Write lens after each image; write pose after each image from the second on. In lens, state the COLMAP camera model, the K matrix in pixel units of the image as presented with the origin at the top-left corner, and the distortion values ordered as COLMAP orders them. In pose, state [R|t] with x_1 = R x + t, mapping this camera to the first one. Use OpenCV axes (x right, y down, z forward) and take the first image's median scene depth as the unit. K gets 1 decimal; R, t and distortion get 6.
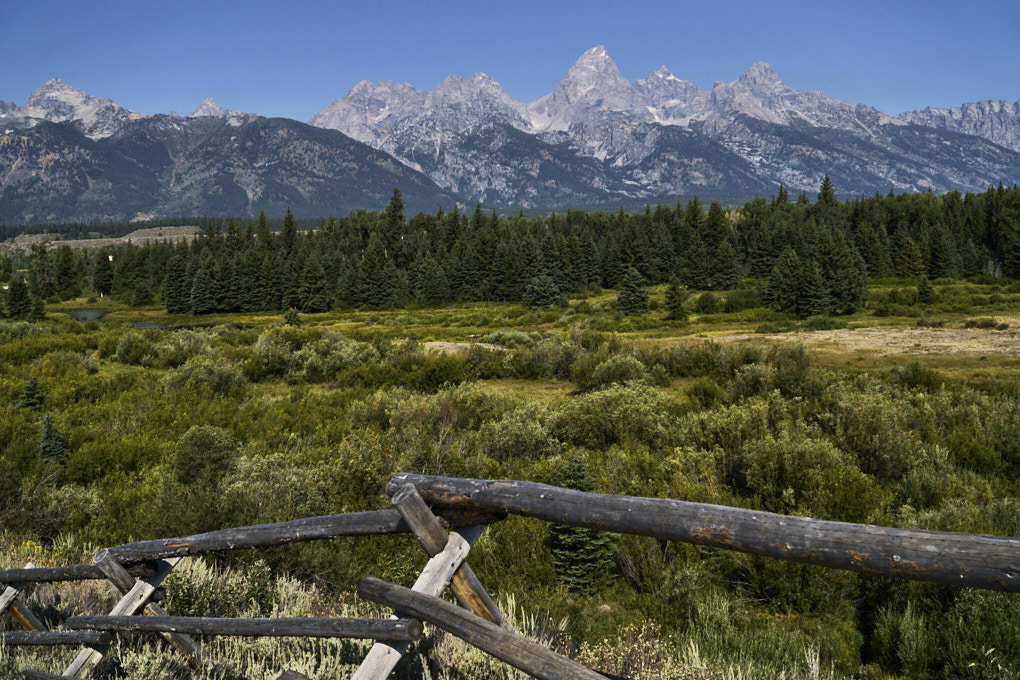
lens RADIAL K [[848.8, 0, 504.1], [0, 848.8, 341.0], [0, 0, 1]] dist [0.016048, -0.026323]
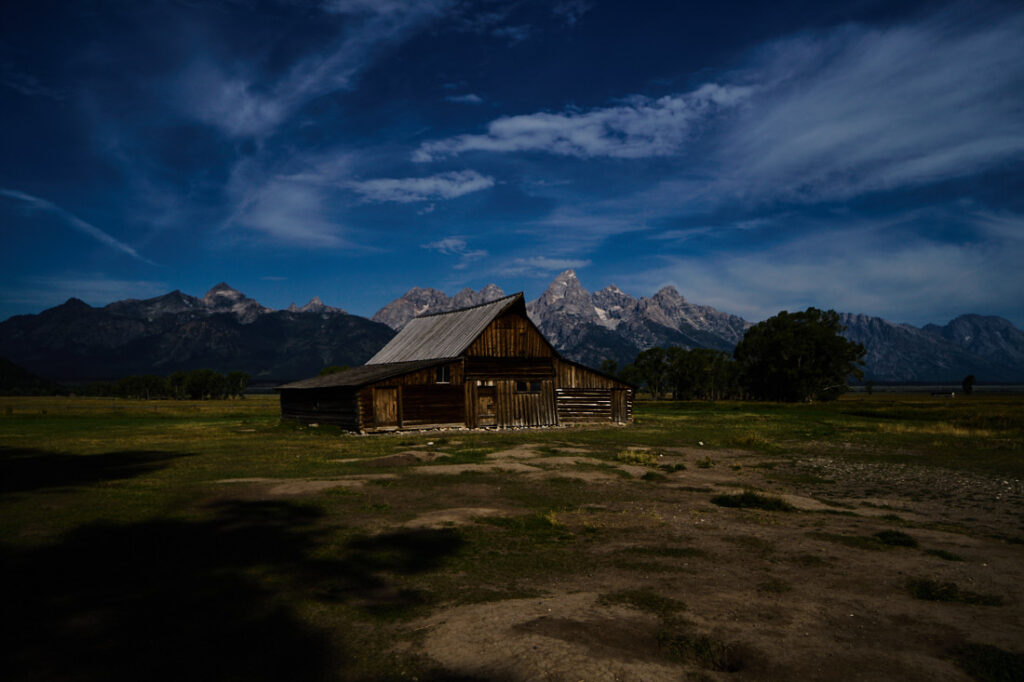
lens RADIAL K [[779.6, 0, 514.4], [0, 779.6, 338.7], [0, 0, 1]] dist [0.071987, 0.002223]
pose [[0.994665, 0.038541, -0.095686, 0.186250], [-0.055813, 0.981155, -0.184984, 0.046336], [0.086753, 0.189338, 0.978072, -0.429986]]
